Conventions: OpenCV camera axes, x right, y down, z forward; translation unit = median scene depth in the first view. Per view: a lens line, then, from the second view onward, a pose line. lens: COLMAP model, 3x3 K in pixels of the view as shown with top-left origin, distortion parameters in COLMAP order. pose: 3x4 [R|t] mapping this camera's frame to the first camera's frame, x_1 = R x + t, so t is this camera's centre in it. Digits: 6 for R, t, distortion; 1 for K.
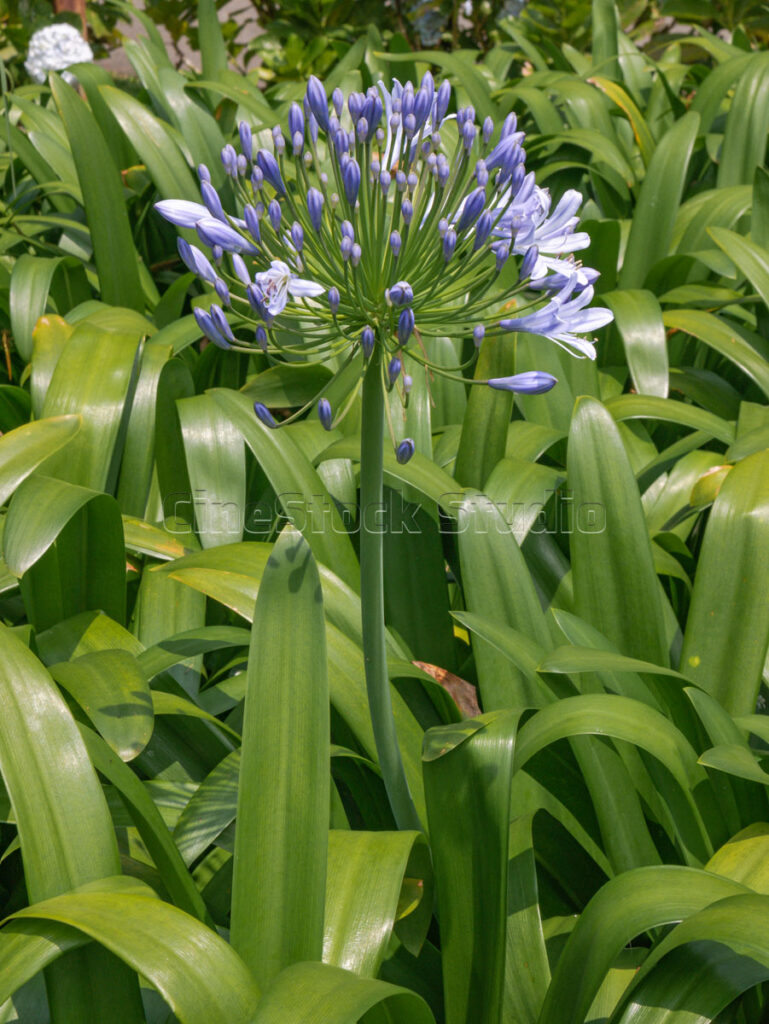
lens RADIAL K [[2525.9, 0, 376.2], [0, 2525.9, 519.5], [0, 0, 1]] dist [0.197802, 0.000000]
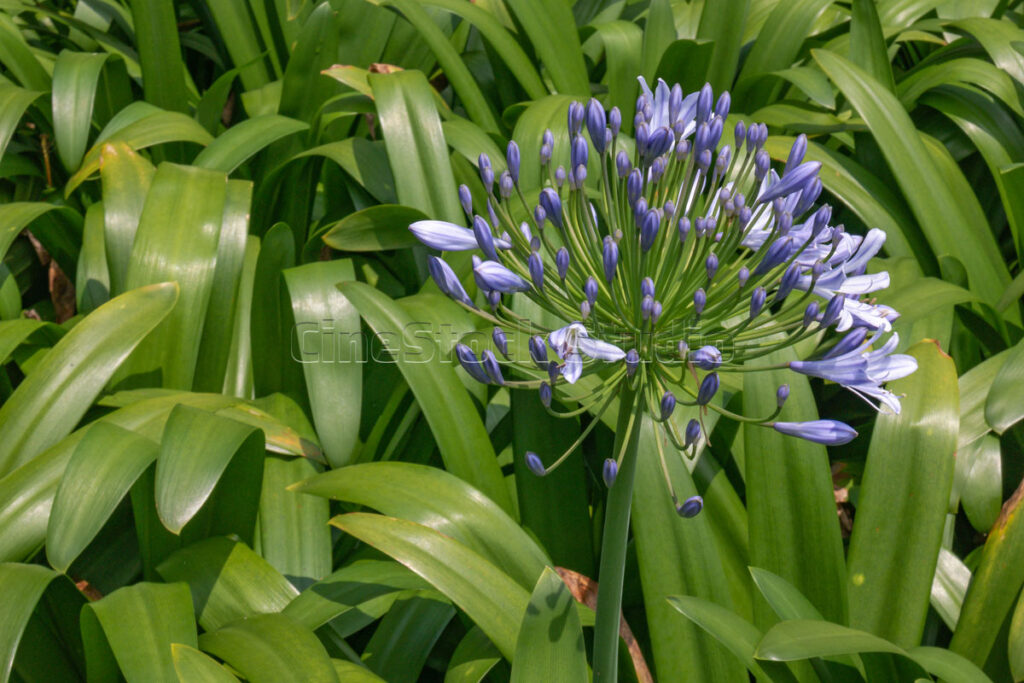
lens RADIAL K [[2607.2, 0, 520.3], [0, 2607.2, 334.2], [0, 0, 1]] dist [0.208470, 0.000000]
pose [[0.996391, 0.001602, 0.084867, -0.088417], [-0.006743, 0.998157, 0.060315, -0.098821], [-0.084614, -0.060670, 0.994565, 0.040970]]
